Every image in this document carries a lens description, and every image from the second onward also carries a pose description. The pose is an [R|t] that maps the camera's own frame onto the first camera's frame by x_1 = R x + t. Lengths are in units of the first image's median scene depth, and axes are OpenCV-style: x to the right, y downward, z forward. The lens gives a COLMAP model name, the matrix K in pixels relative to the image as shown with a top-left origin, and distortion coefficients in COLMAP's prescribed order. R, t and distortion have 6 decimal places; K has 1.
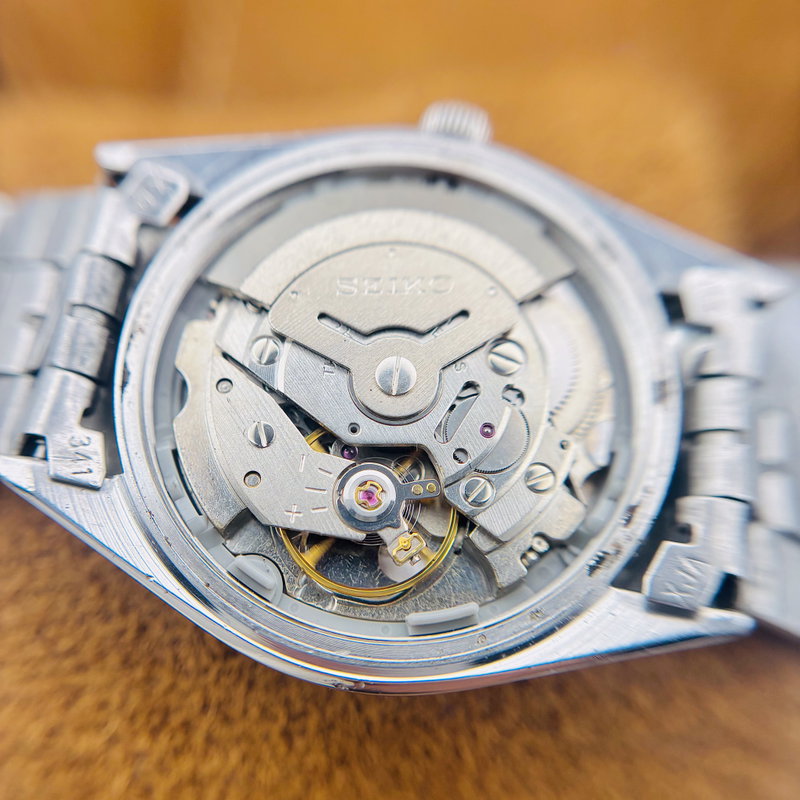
lens RADIAL K [[981.7, 0, 366.2], [0, 981.7, 447.2], [0, 0, 1]] dist [0.417468, 0.004339]
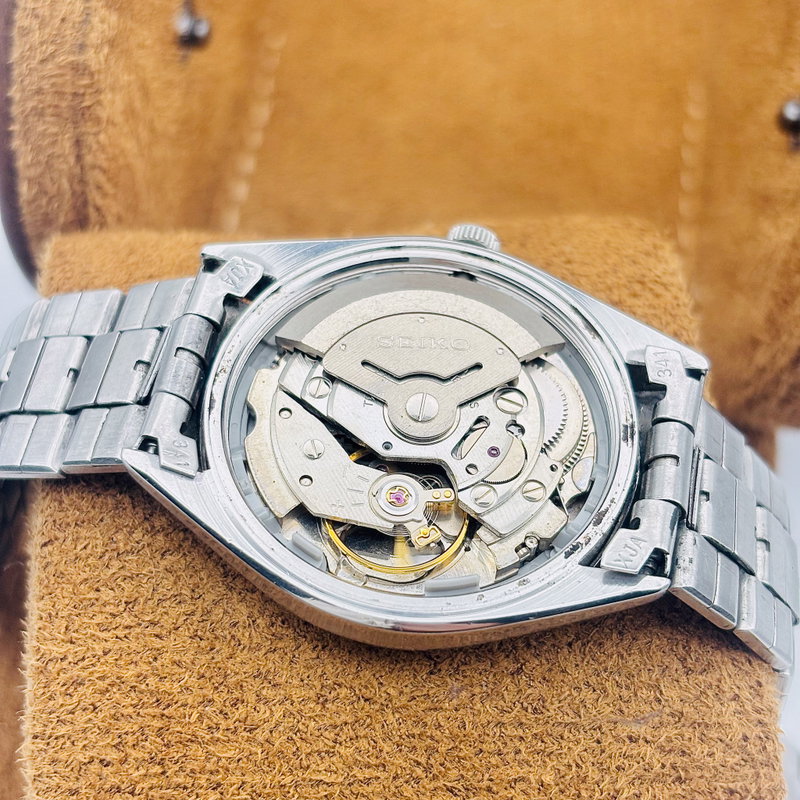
lens RADIAL K [[1610.1, 0, 379.4], [0, 1610.1, 397.2], [0, 0, 1]] dist [0.234891, -1.387300]
pose [[0.999241, 0.038586, -0.005339, -0.014206], [-0.038767, 0.971684, -0.233083, 0.393095], [-0.003806, 0.233113, 0.972442, -1.001372]]
